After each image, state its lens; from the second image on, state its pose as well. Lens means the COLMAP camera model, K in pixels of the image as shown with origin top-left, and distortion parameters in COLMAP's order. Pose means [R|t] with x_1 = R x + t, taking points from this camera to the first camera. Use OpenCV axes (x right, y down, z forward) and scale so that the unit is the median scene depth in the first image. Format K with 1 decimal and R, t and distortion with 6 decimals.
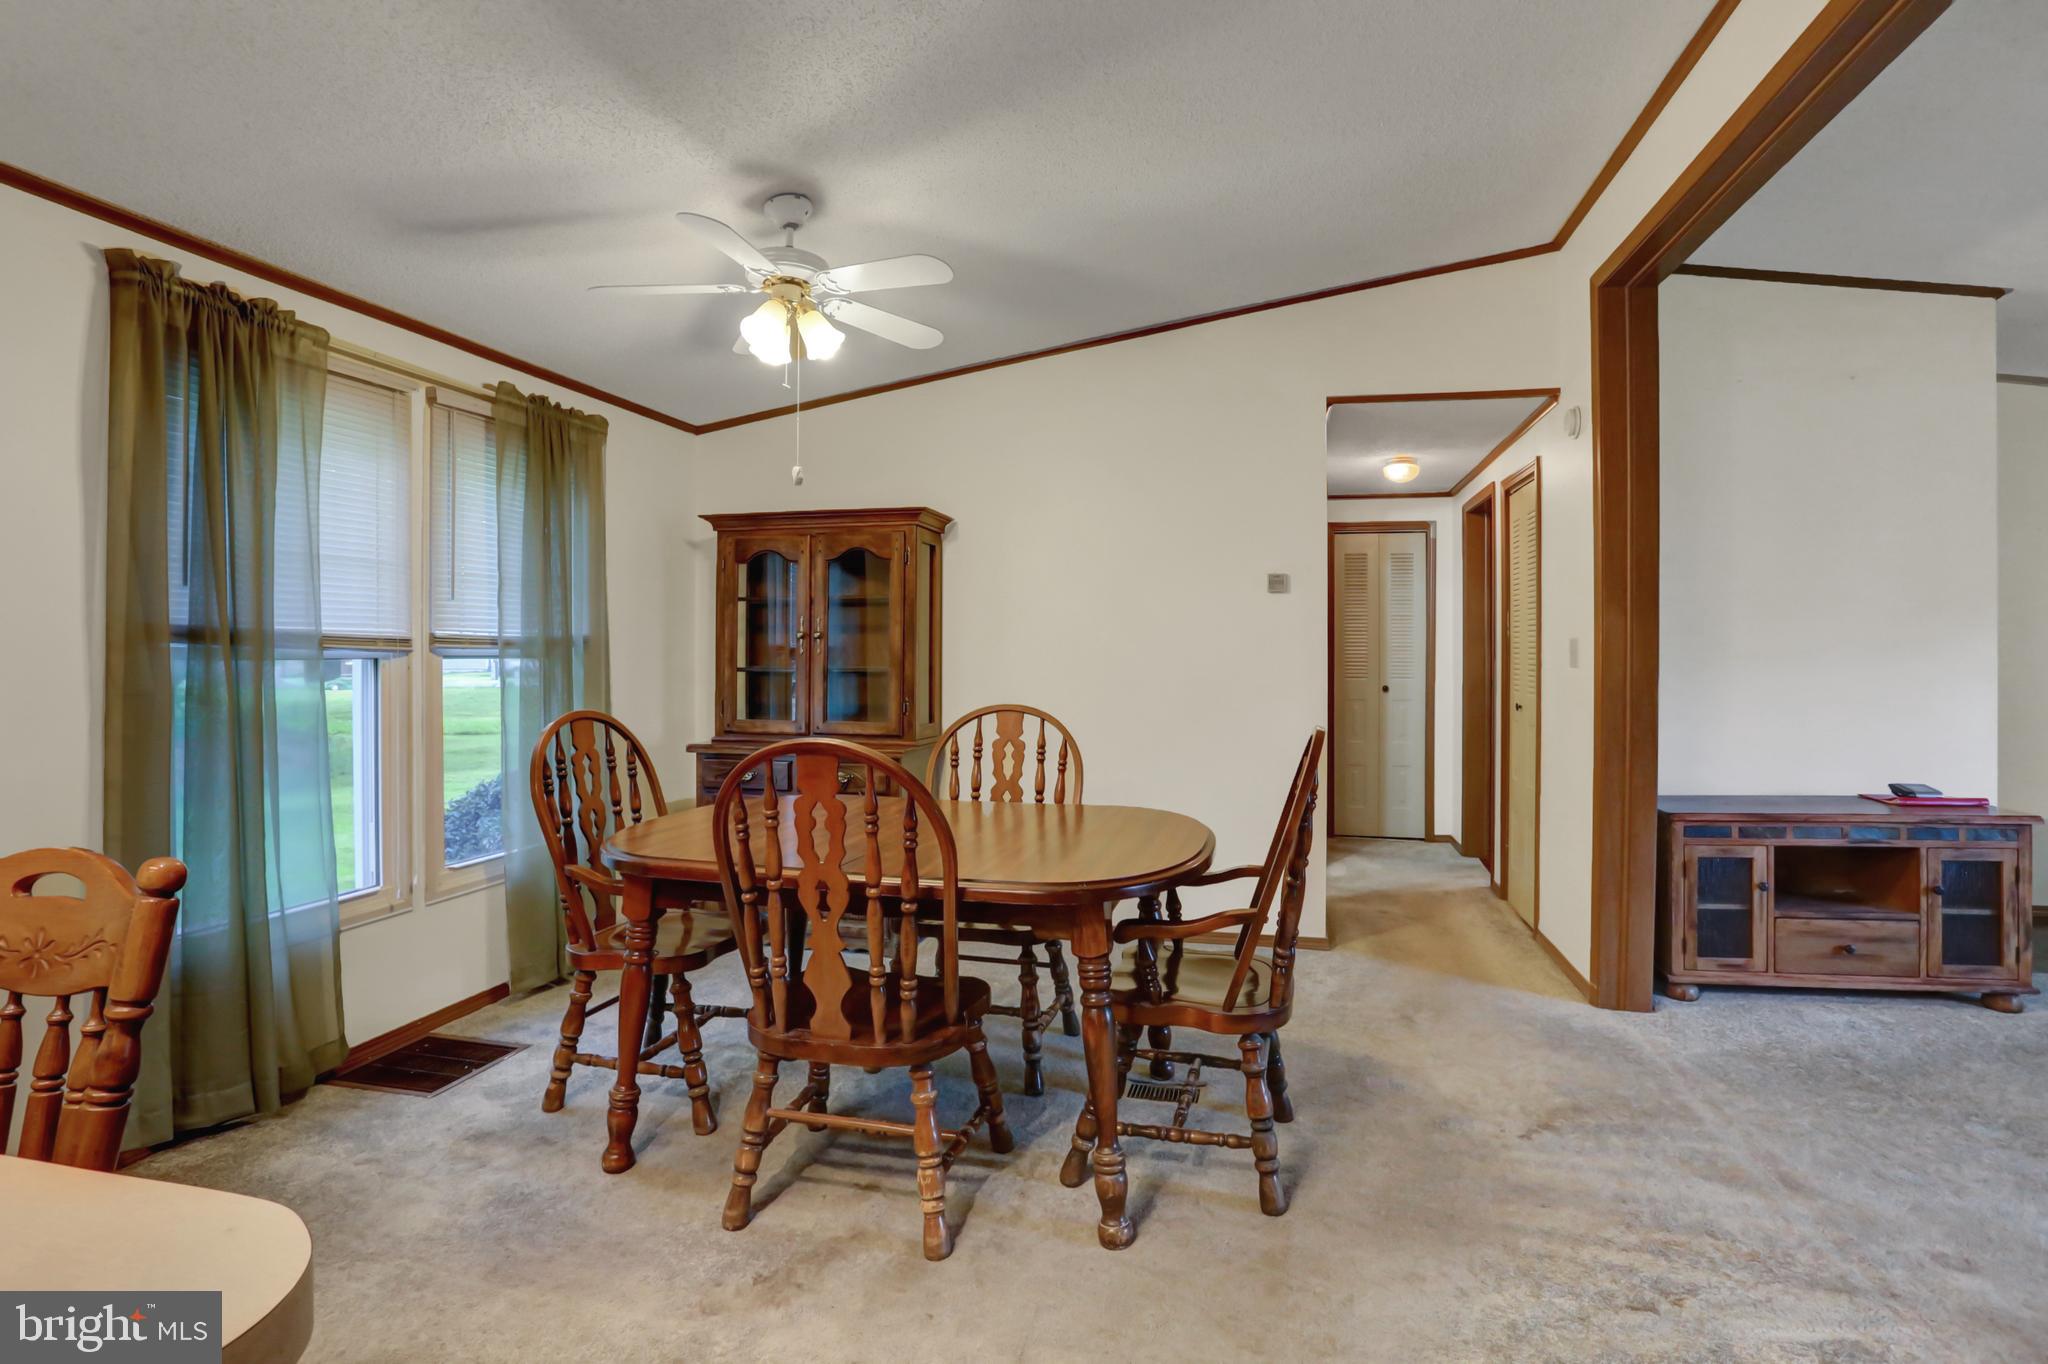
lens RADIAL K [[1023.1, 0, 1048.7], [0, 1023.1, 662.9], [0, 0, 1]] dist [-0.058080, 0.022391]
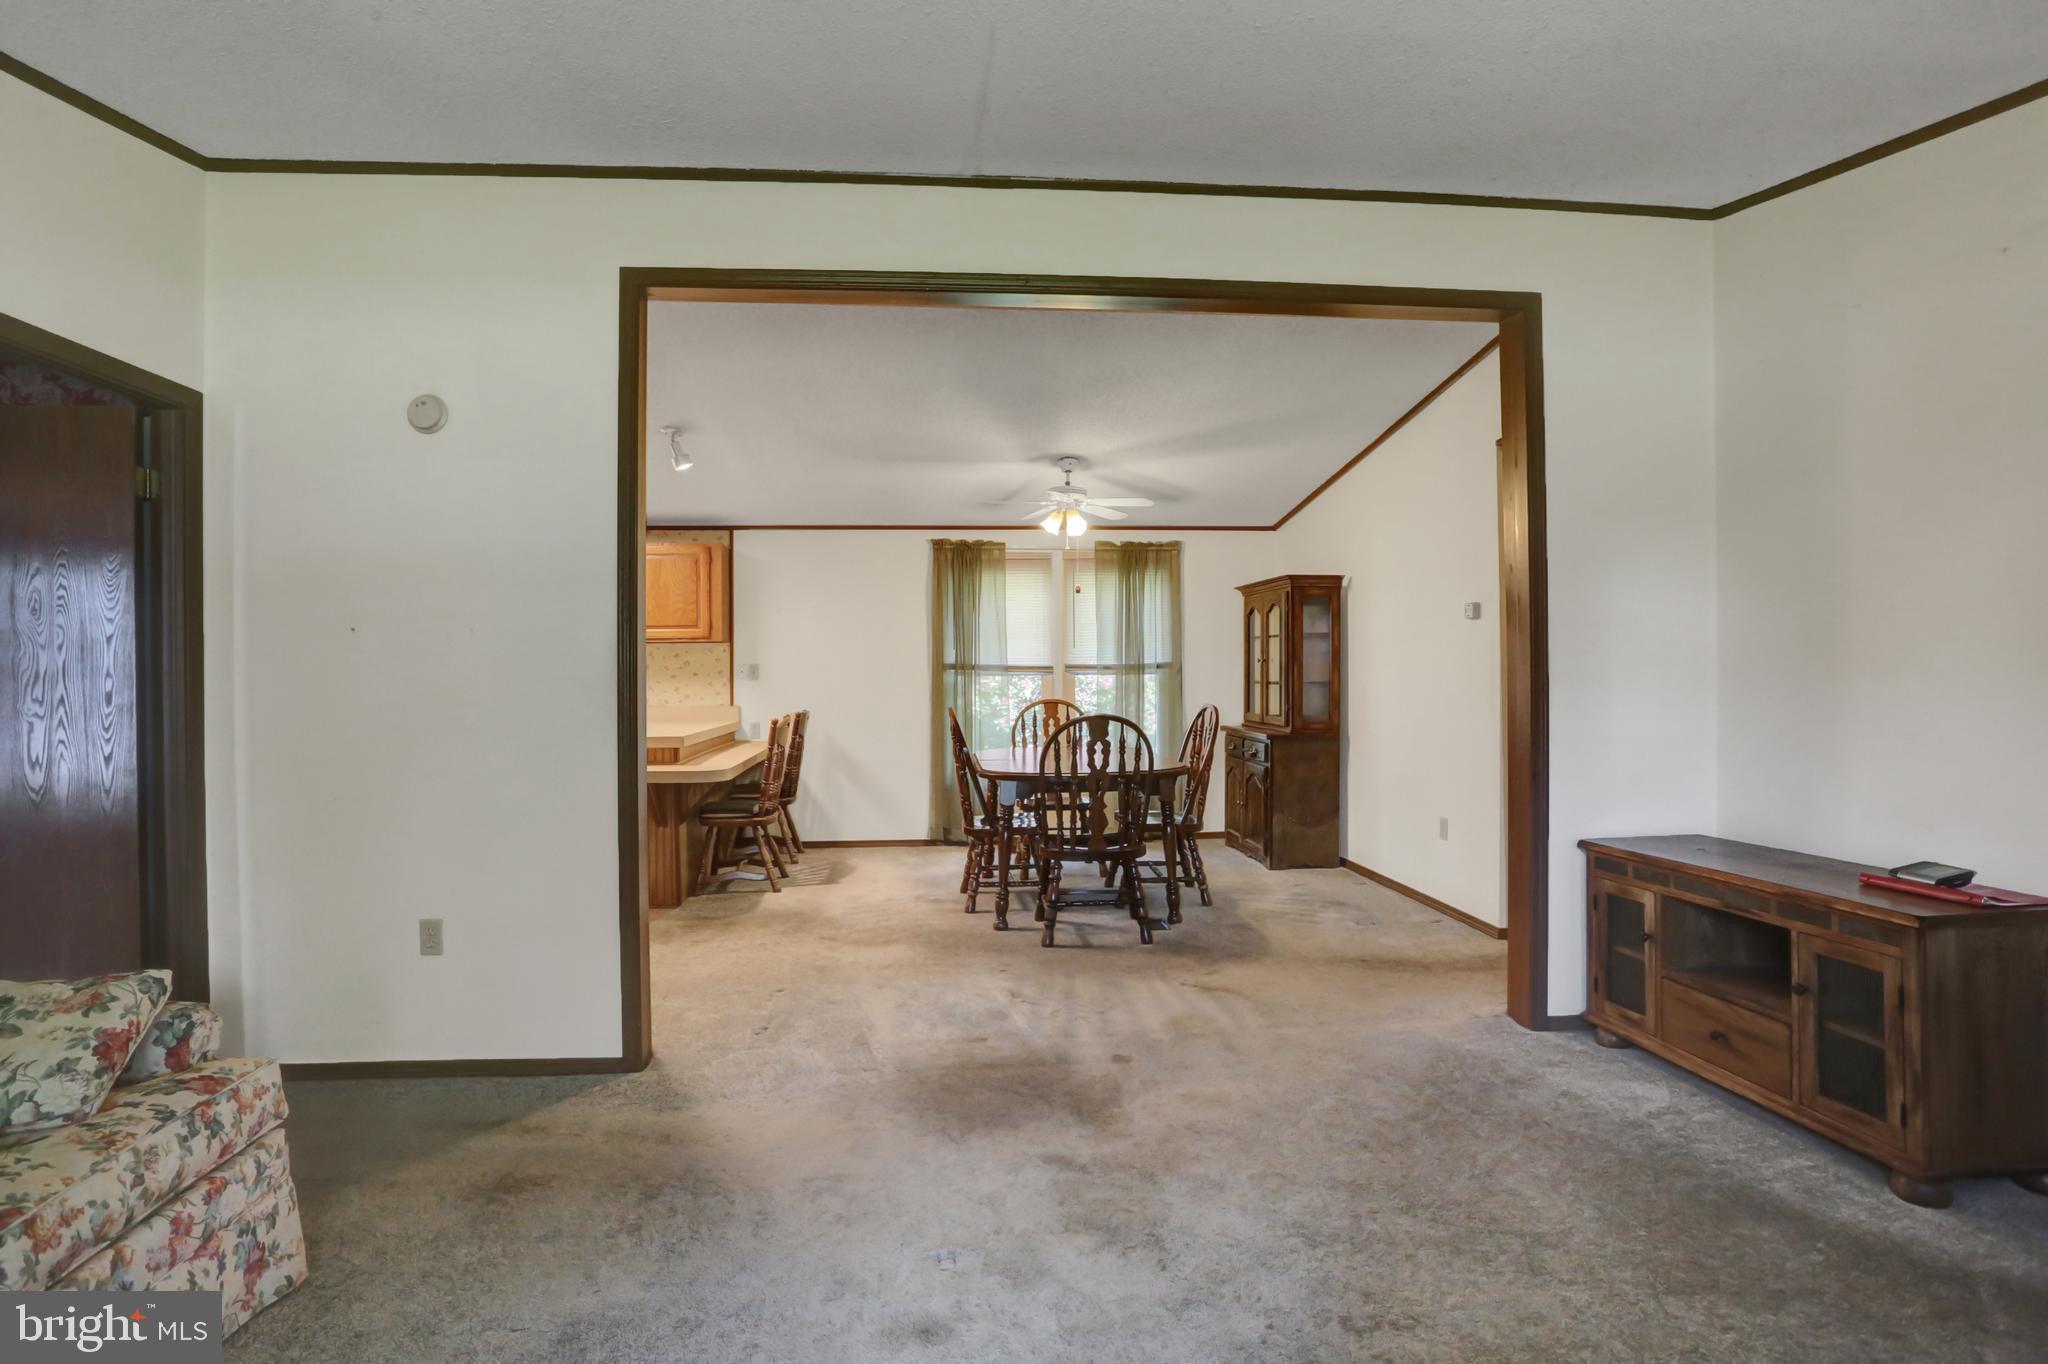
lens RADIAL K [[1023.1, 0, 1020.3], [0, 1023.1, 677.4], [0, 0, 1]] dist [-0.058080, 0.022391]
pose [[0.308193, 0.005415, -0.951309, 1.422486], [-0.001737, 0.999985, 0.005130, -0.010126], [0.951322, 0.000071, 0.308198, 0.201502]]
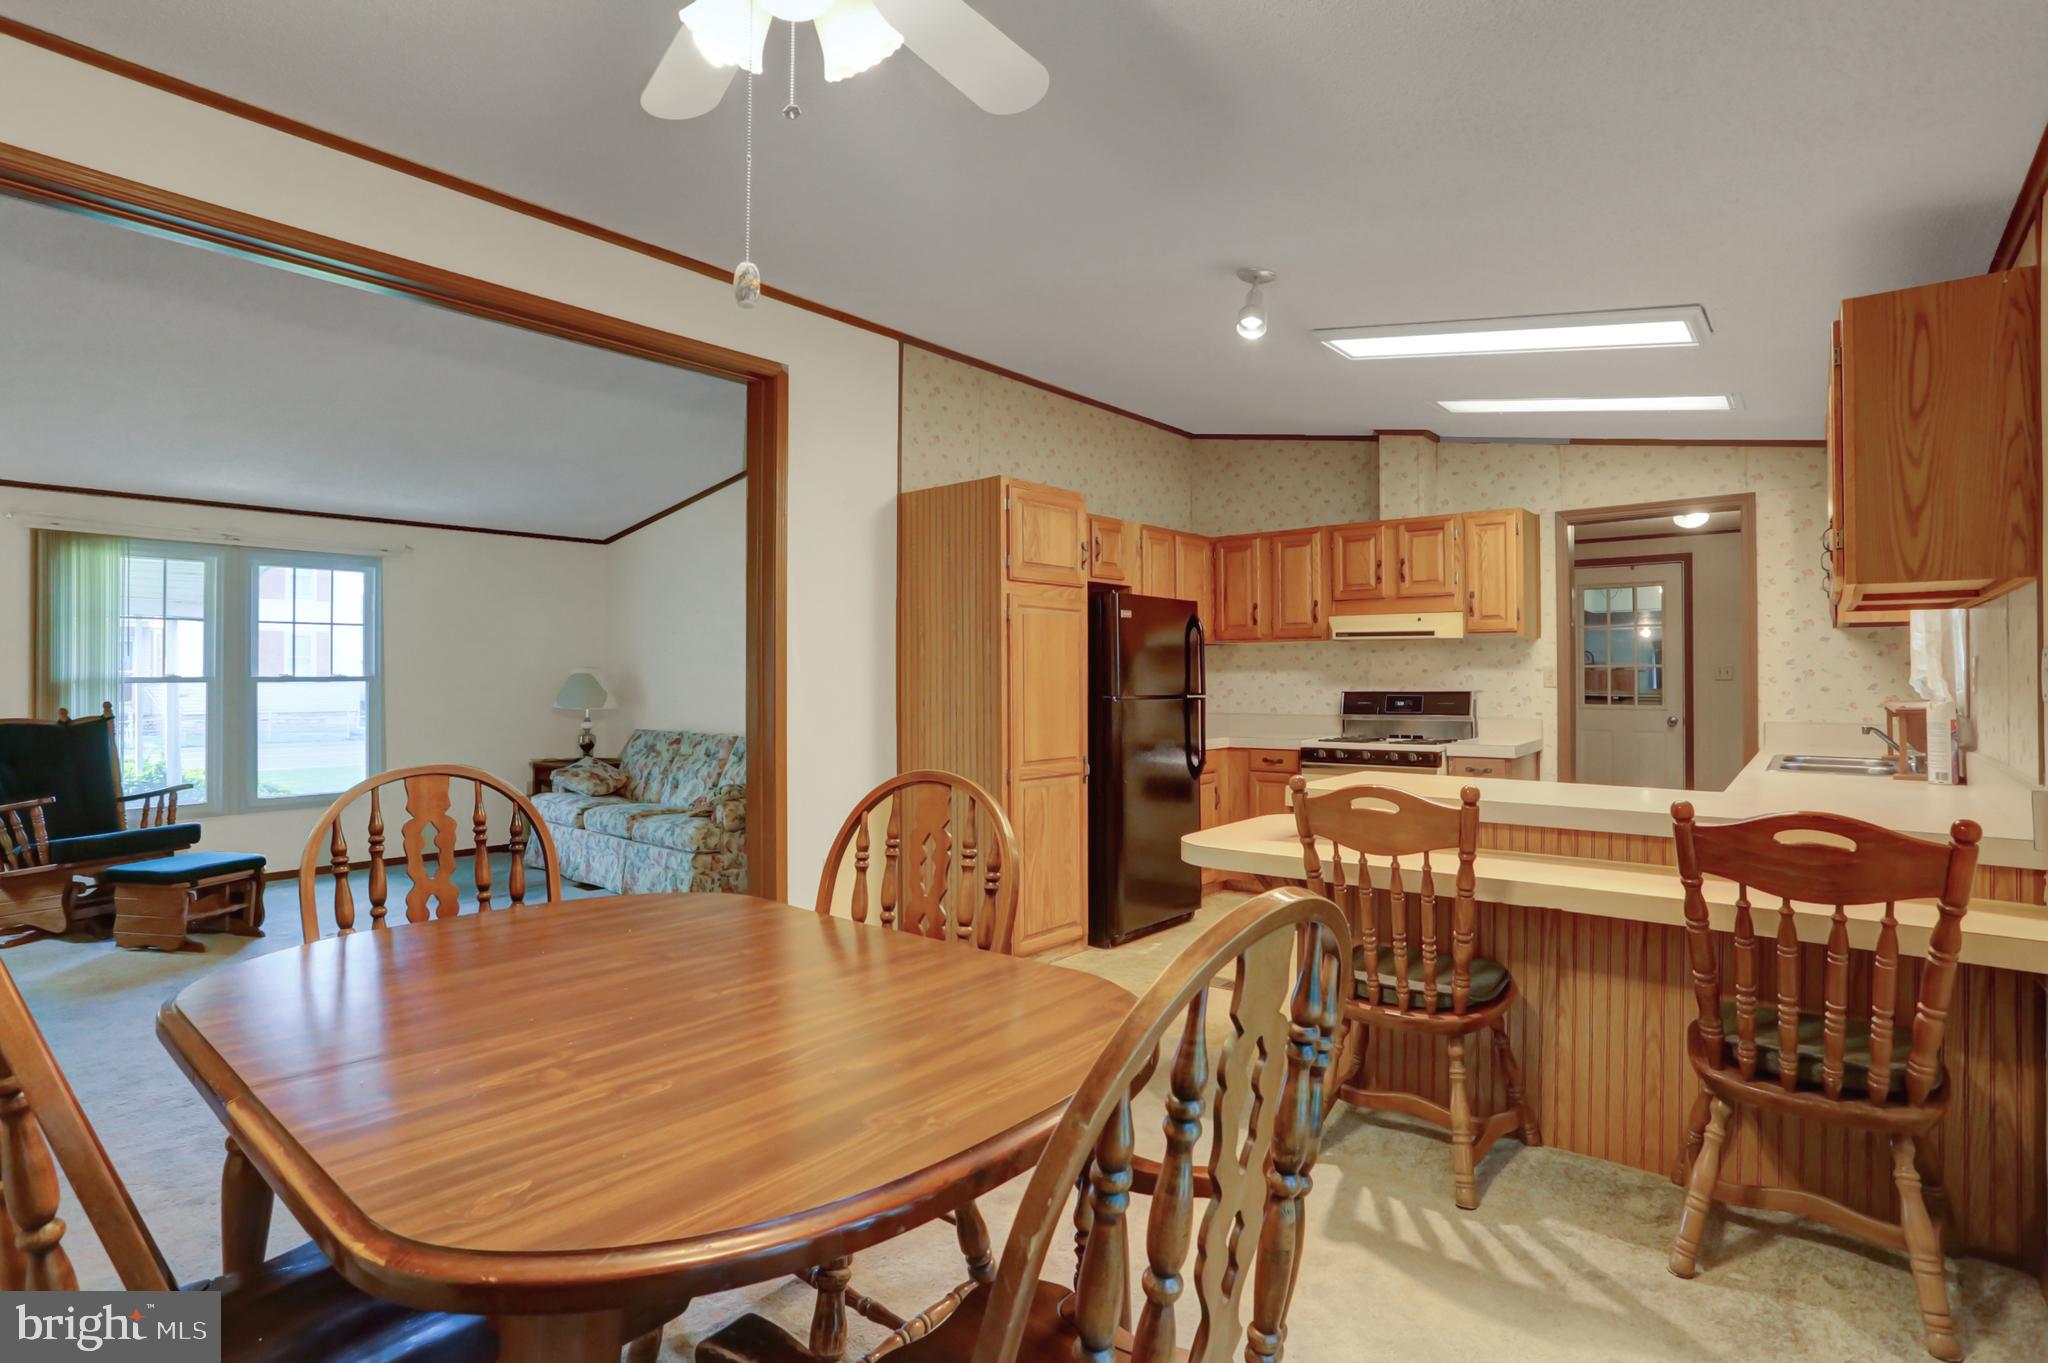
lens RADIAL K [[1023.1, 0, 1008.3], [0, 1023.1, 676.7], [0, 0, 1]] dist [-0.058080, 0.022391]
pose [[-0.878379, 0.001419, 0.477962, -0.464337], [0.005916, 0.999951, 0.007903, -0.016593], [-0.477928, 0.009769, -0.878345, 1.103395]]
